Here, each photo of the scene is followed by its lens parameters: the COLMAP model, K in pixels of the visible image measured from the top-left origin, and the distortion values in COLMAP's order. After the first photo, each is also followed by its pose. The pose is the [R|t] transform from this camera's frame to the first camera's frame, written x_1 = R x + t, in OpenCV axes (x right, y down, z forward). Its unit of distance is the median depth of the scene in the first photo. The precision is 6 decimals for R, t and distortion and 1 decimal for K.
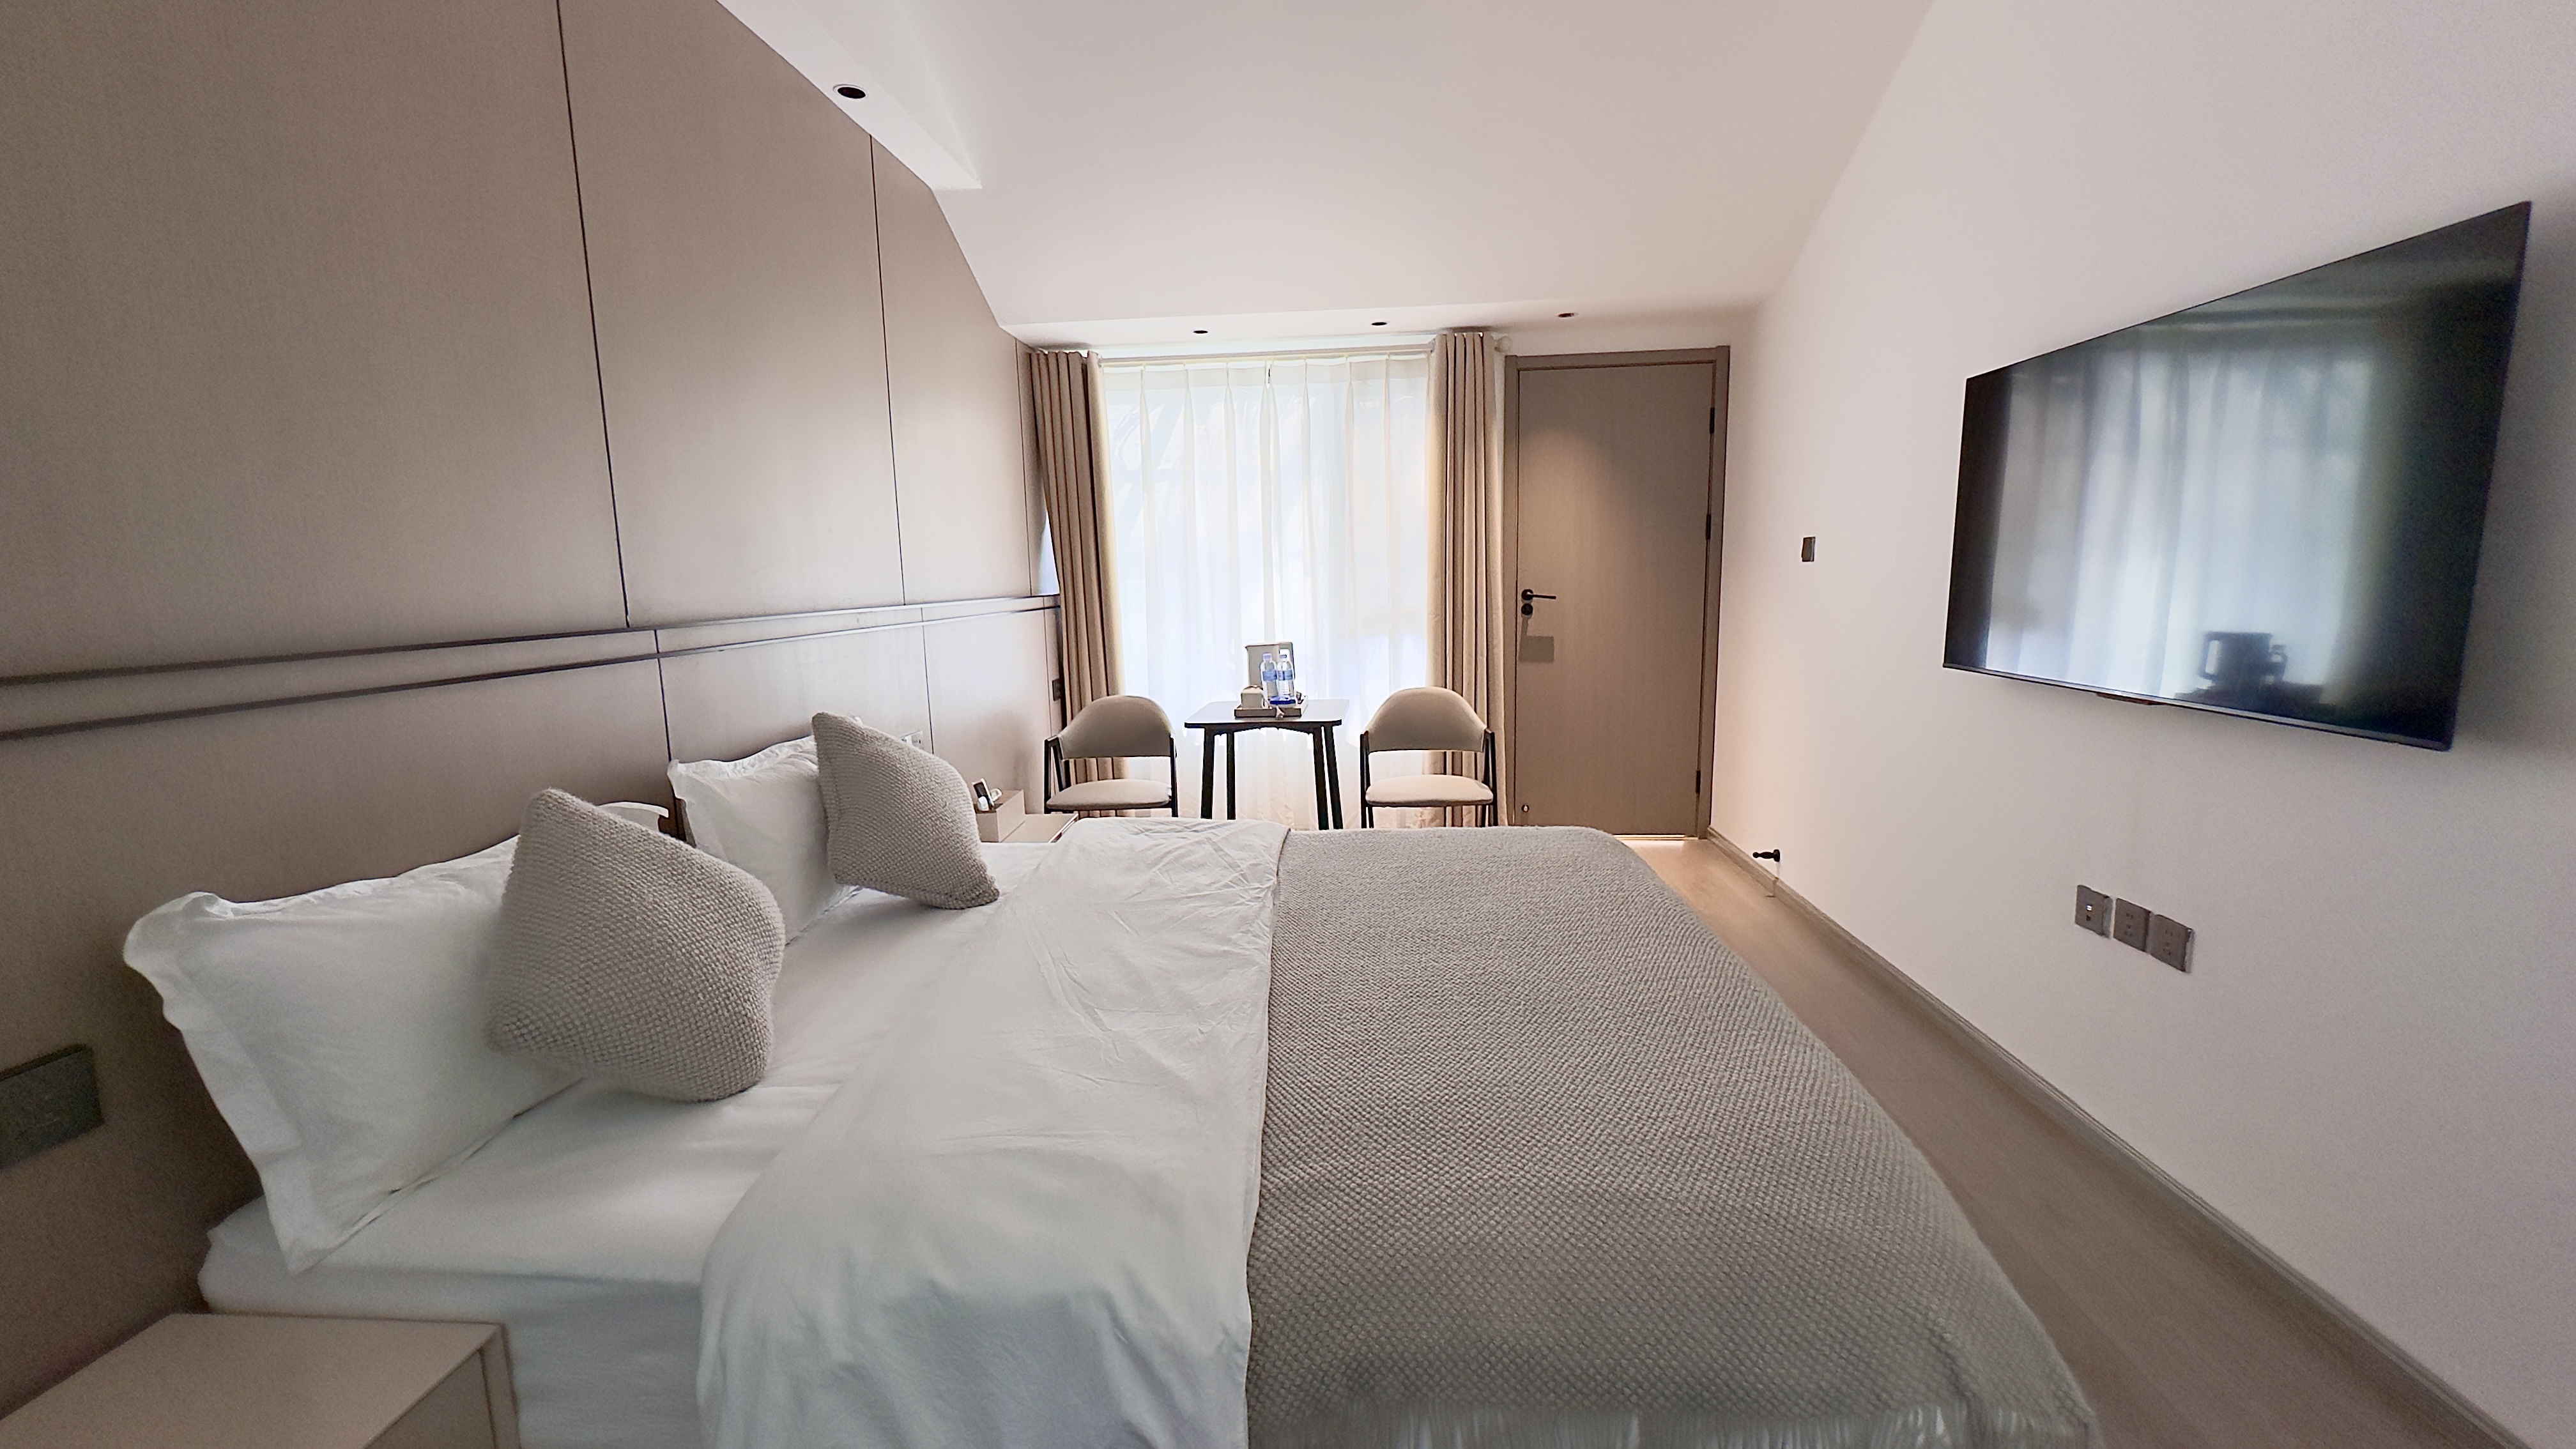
lens RADIAL K [[1036.0, 0, 1288.0], [0, 1036.0, 724.5], [0, 0, 1]] dist [-0.002350, -0.000137]
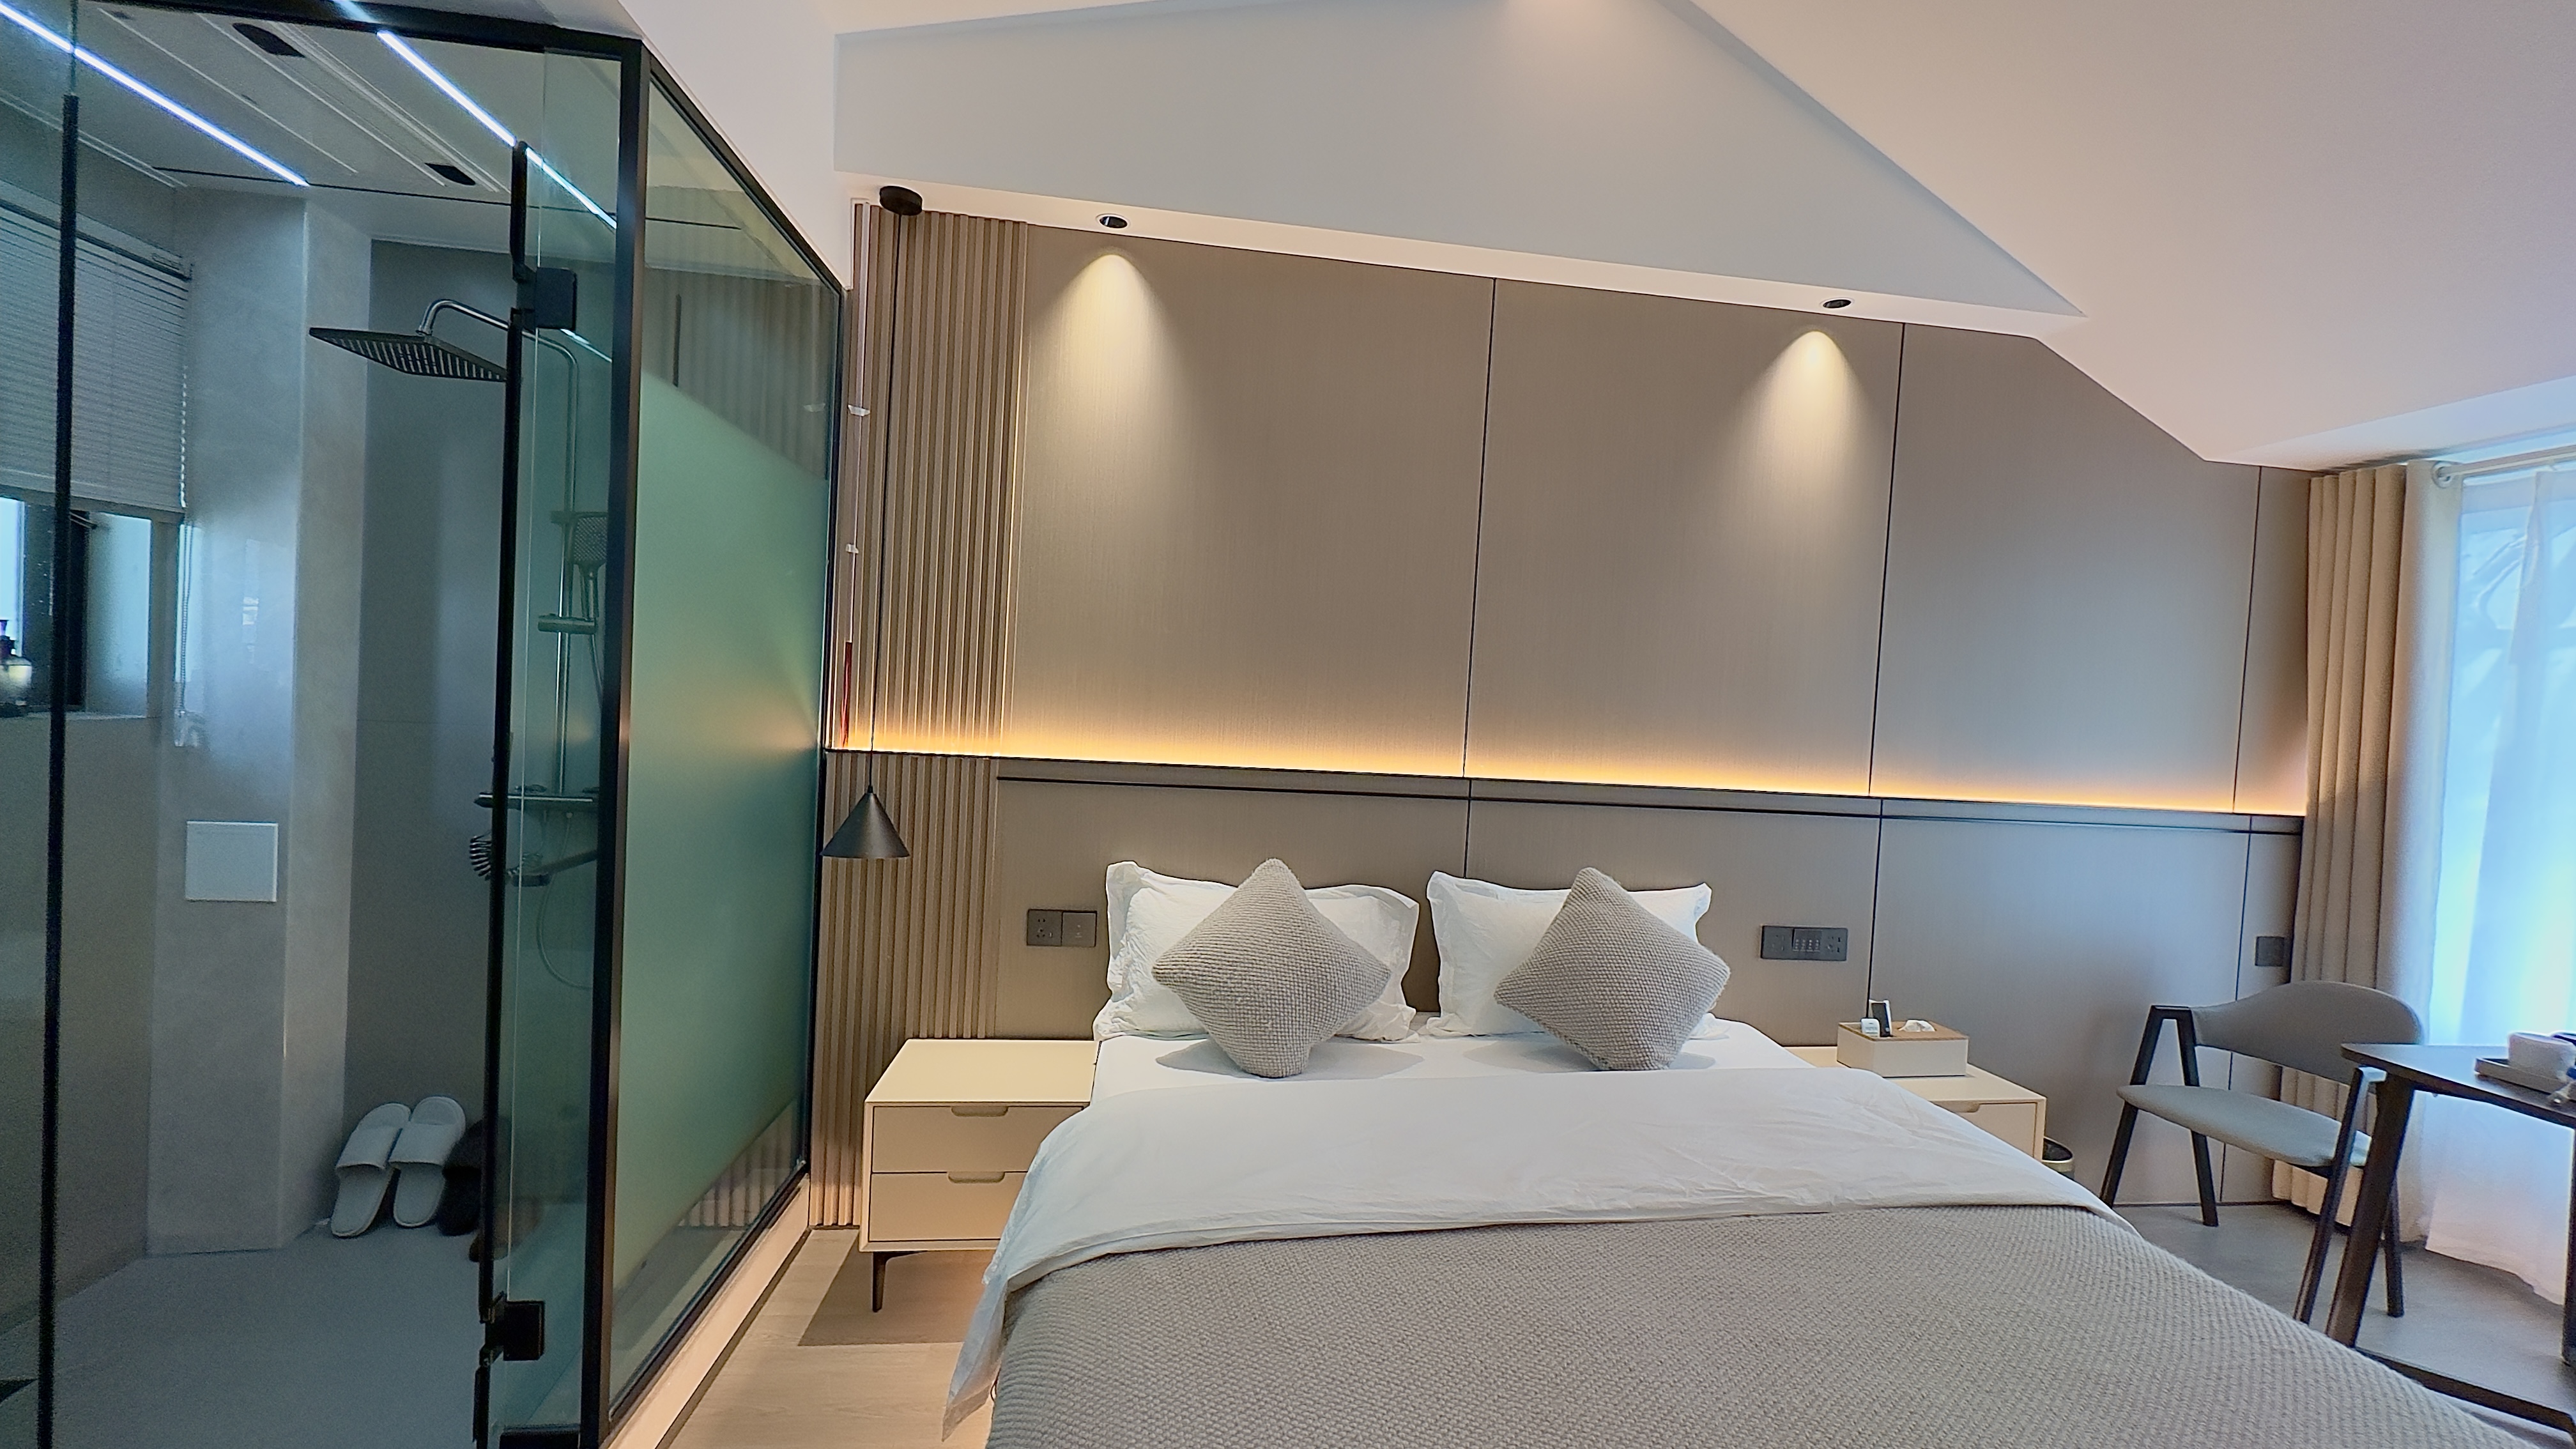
lens RADIAL K [[1036.0, 0, 1288.0], [0, 1036.0, 724.5], [0, 0, 1]] dist [-0.002350, -0.000137]
pose [[0.202127, 0.067536, -0.977028, 0.312888], [-0.200556, 0.979332, 0.026204, -0.067708], [0.958604, 0.190652, 0.211494, 0.199694]]
